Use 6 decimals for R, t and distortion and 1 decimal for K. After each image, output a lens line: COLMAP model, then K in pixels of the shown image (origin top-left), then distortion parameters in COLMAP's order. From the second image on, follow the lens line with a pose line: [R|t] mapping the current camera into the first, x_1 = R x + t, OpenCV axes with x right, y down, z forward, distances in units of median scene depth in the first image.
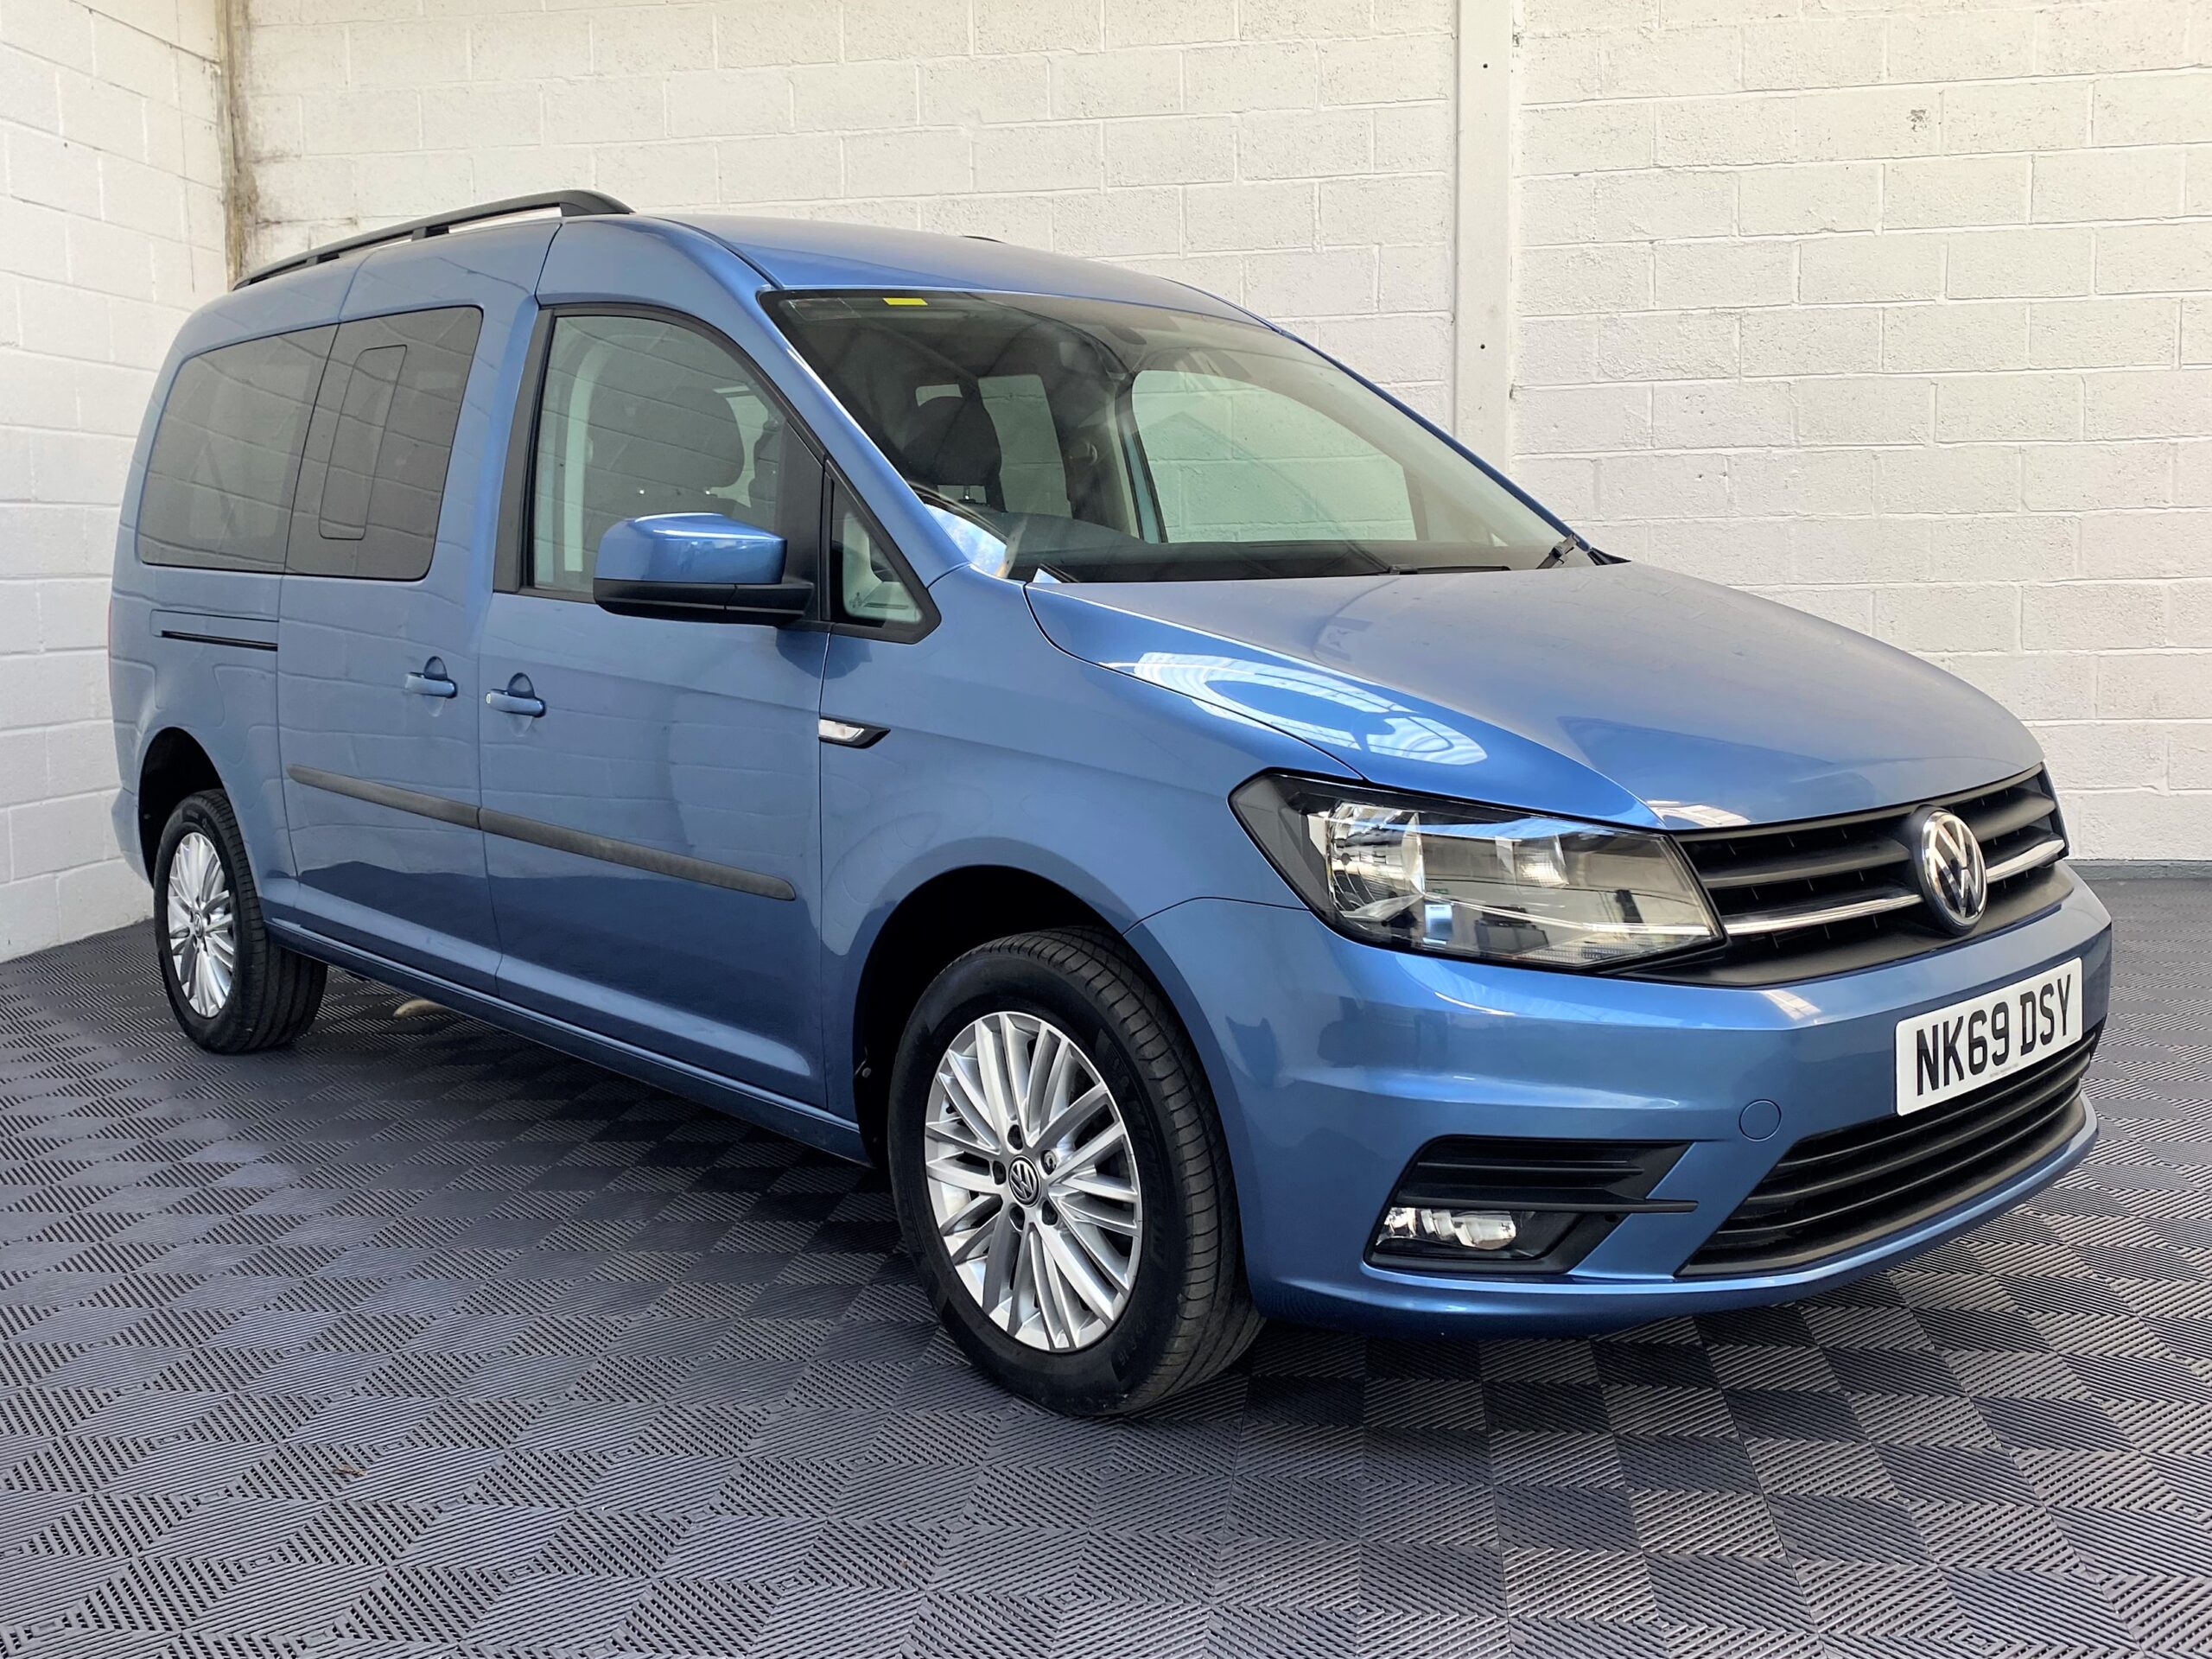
lens RADIAL K [[2086.8, 0, 1107.8], [0, 2086.8, 736.7], [0, 0, 1]] dist [0.050530, -0.081294]
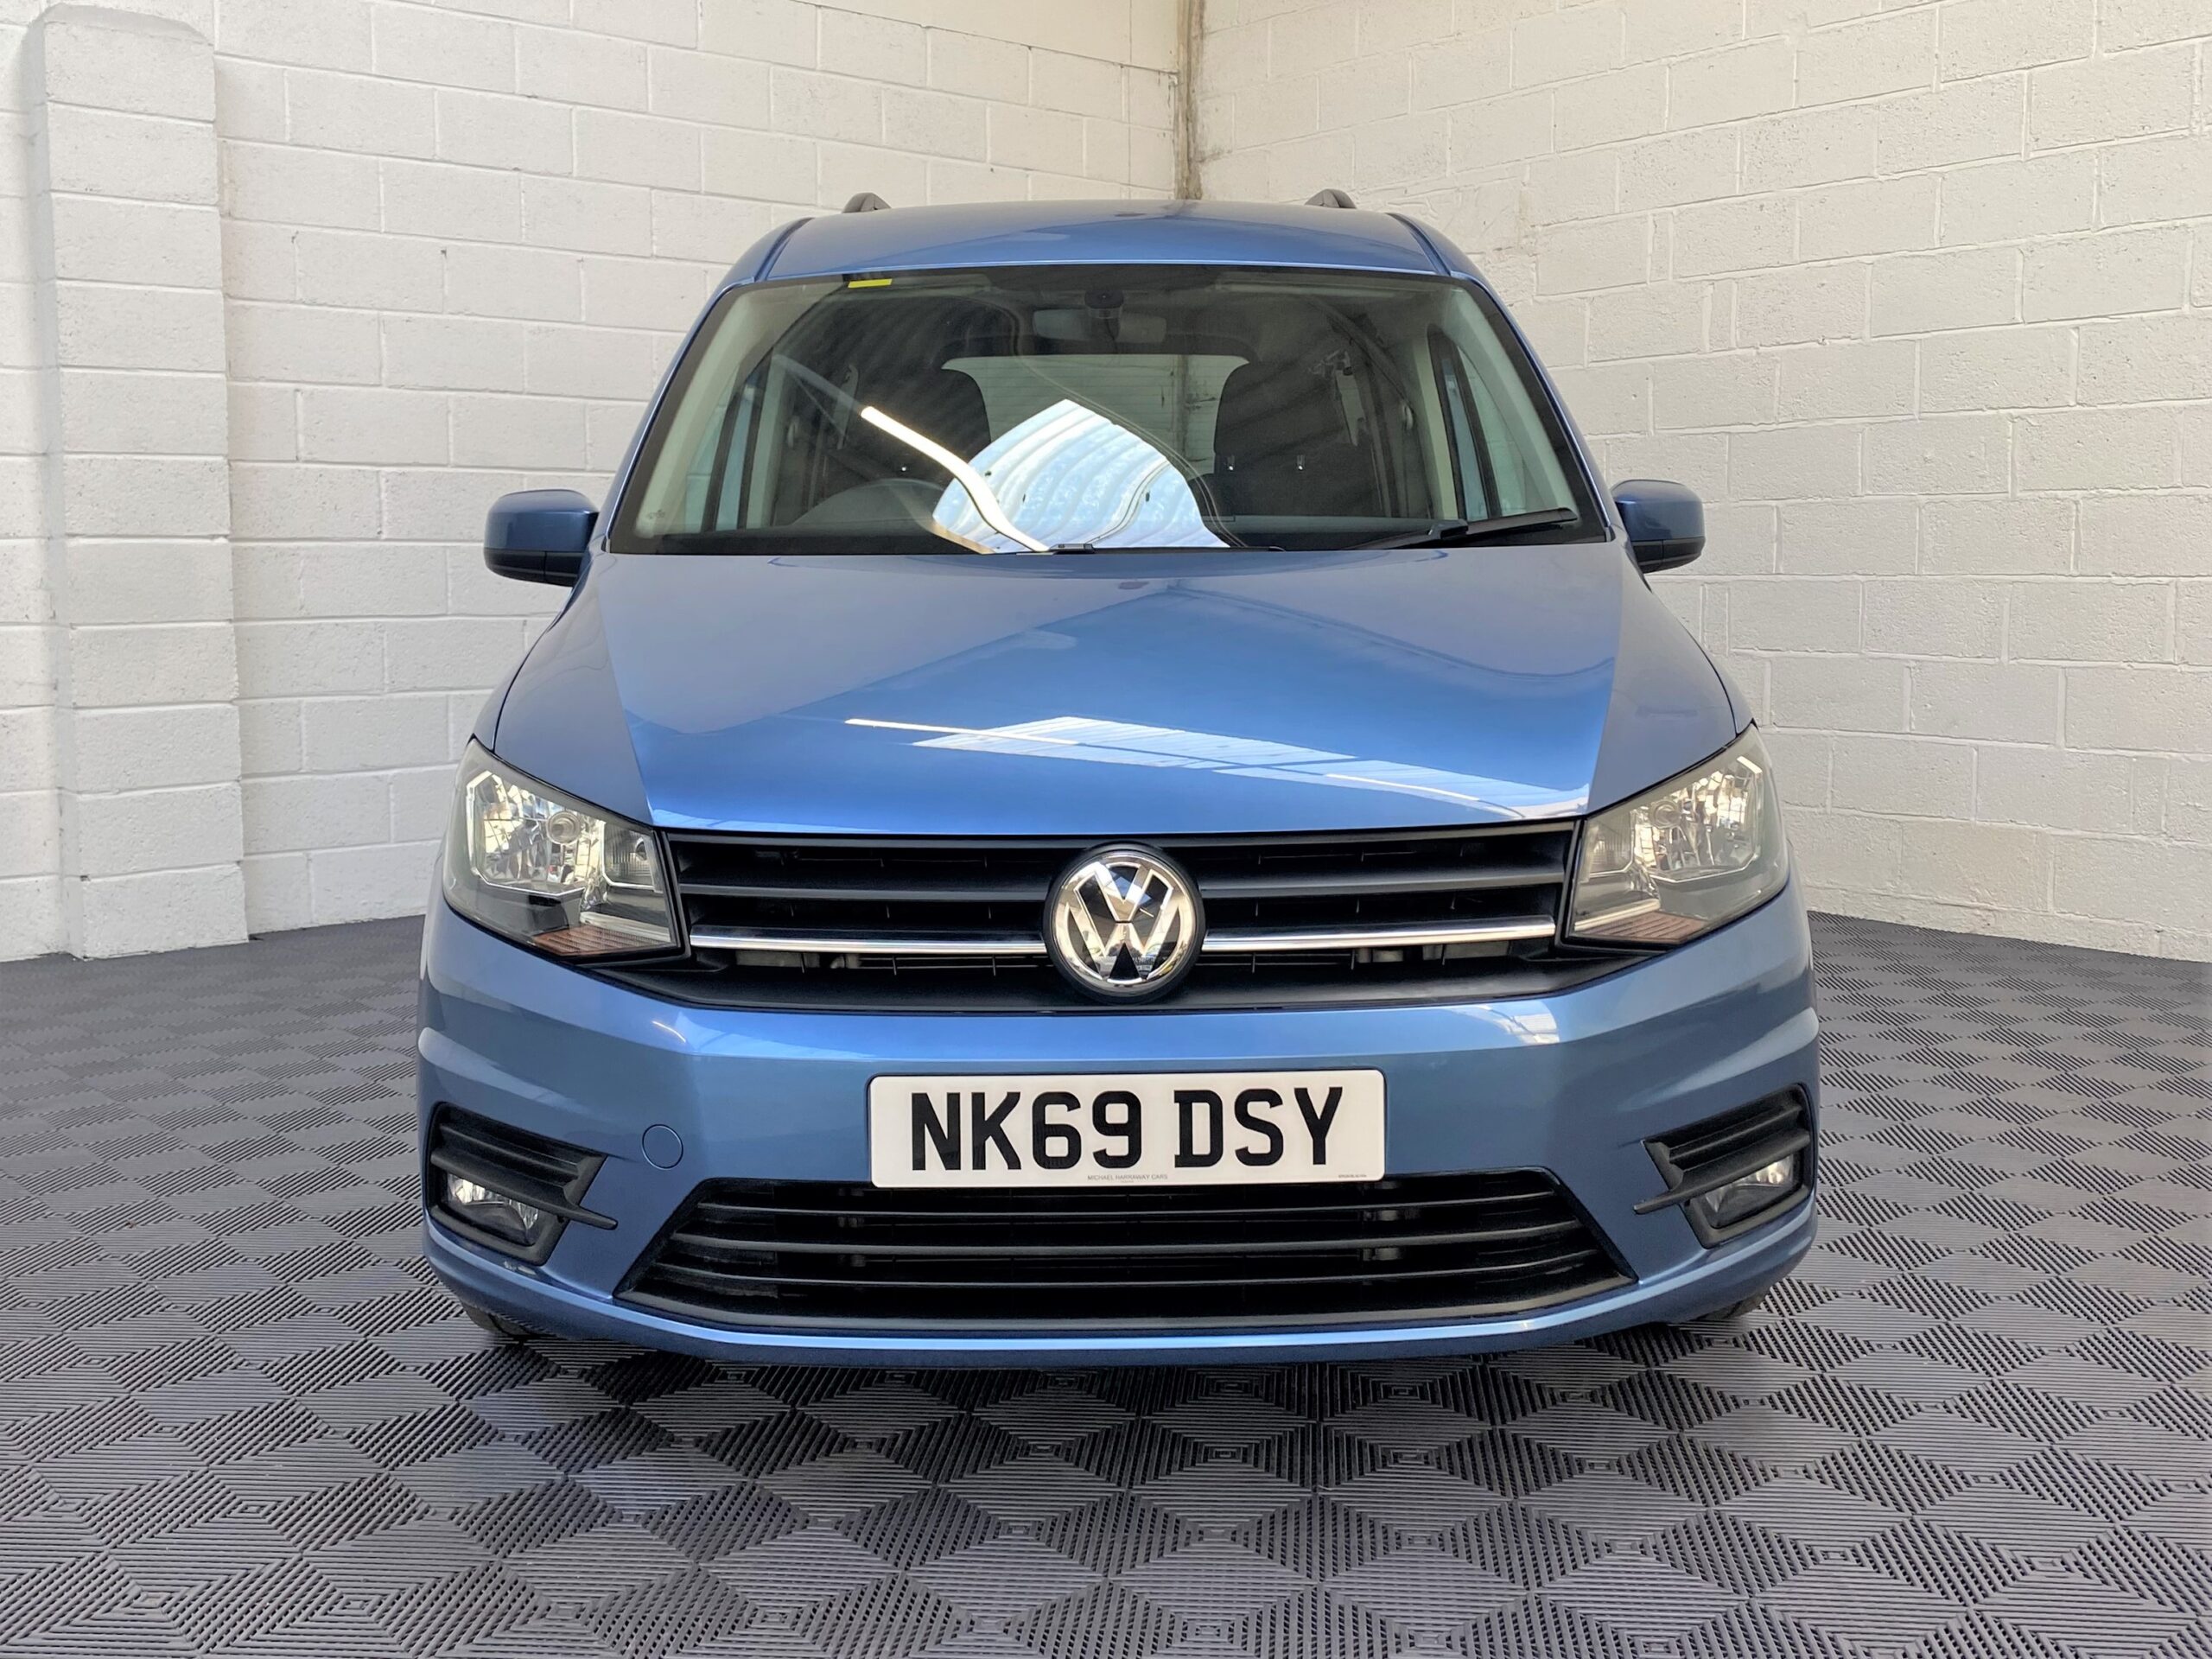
lens RADIAL K [[2184.2, 0, 1109.5], [0, 2184.2, 706.7], [0, 0, 1]] dist [0.196767, -0.442642]
pose [[0.741906, 0.064336, -0.667410, 0.846916], [-0.066490, 0.997539, 0.022248, -0.034780], [0.667199, 0.027870, 0.744358, 0.312865]]
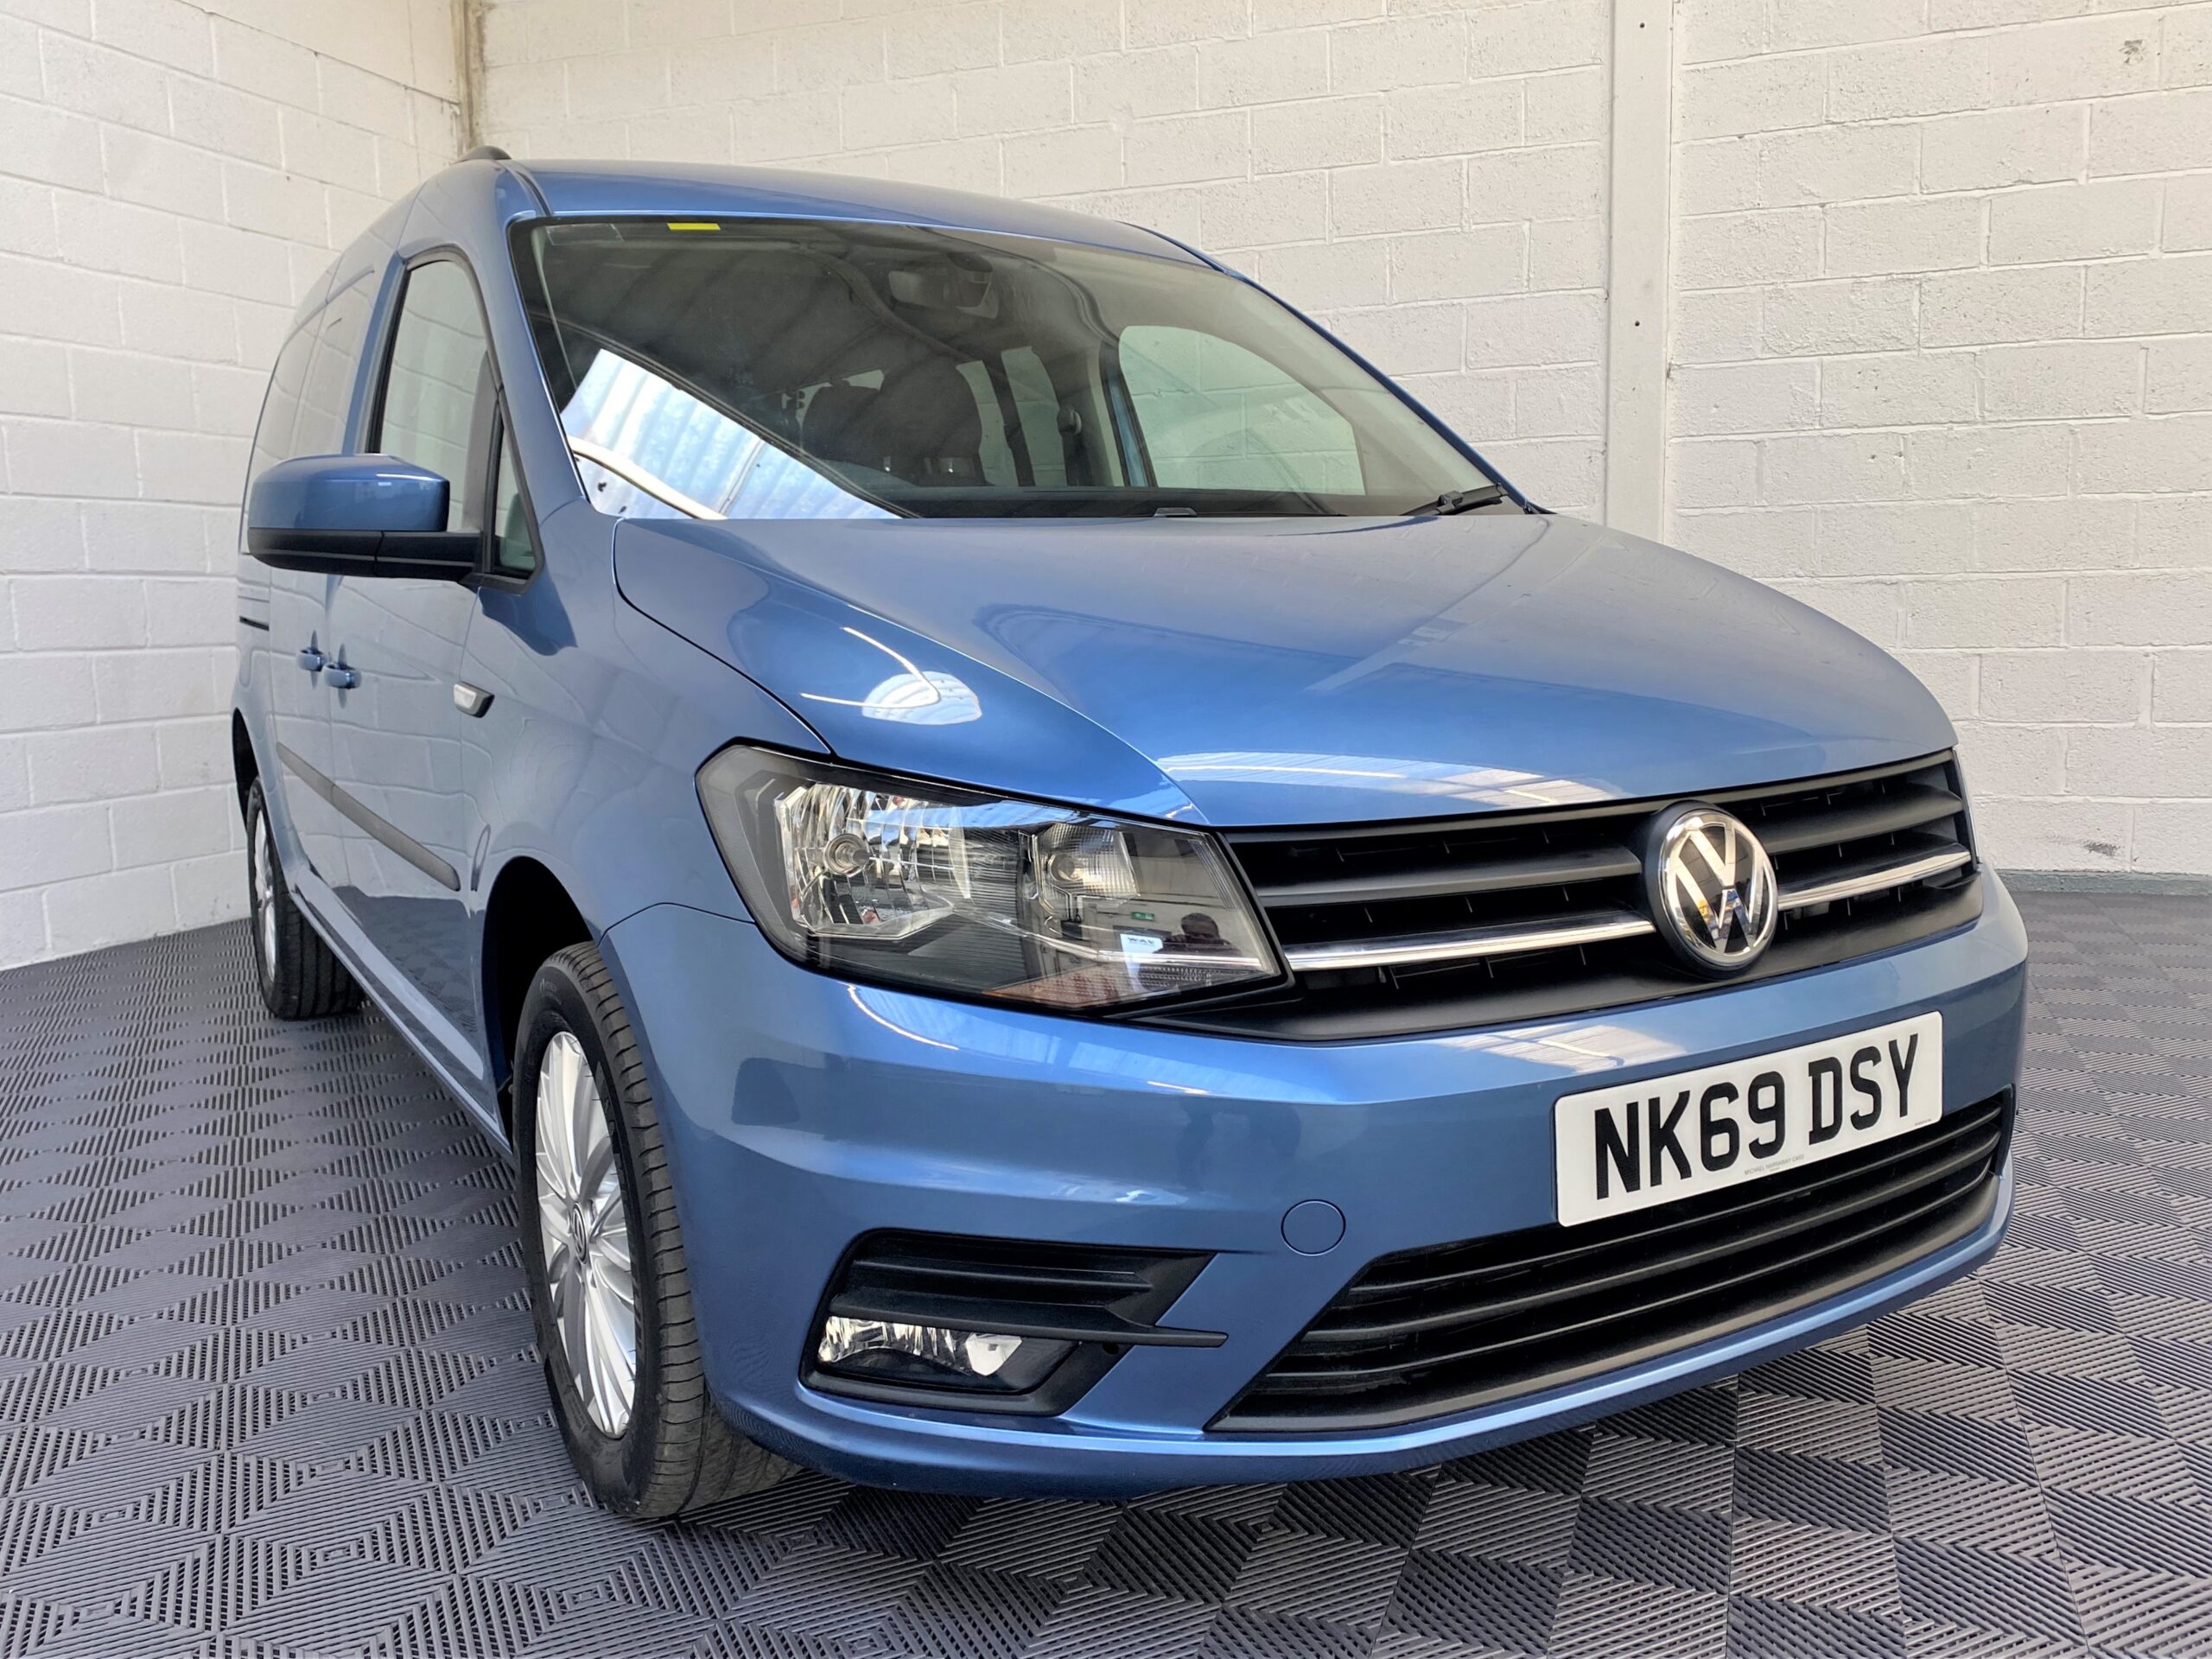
lens RADIAL K [[1856.6, 0, 1149.5], [0, 1856.6, 799.3], [0, 0, 1]] dist [-0.009361, 0.044193]
pose [[0.981477, 0.016836, -0.190839, 0.290548], [-0.011045, 0.999447, 0.031370, 0.012254], [0.191262, -0.028681, 0.981120, 0.286071]]
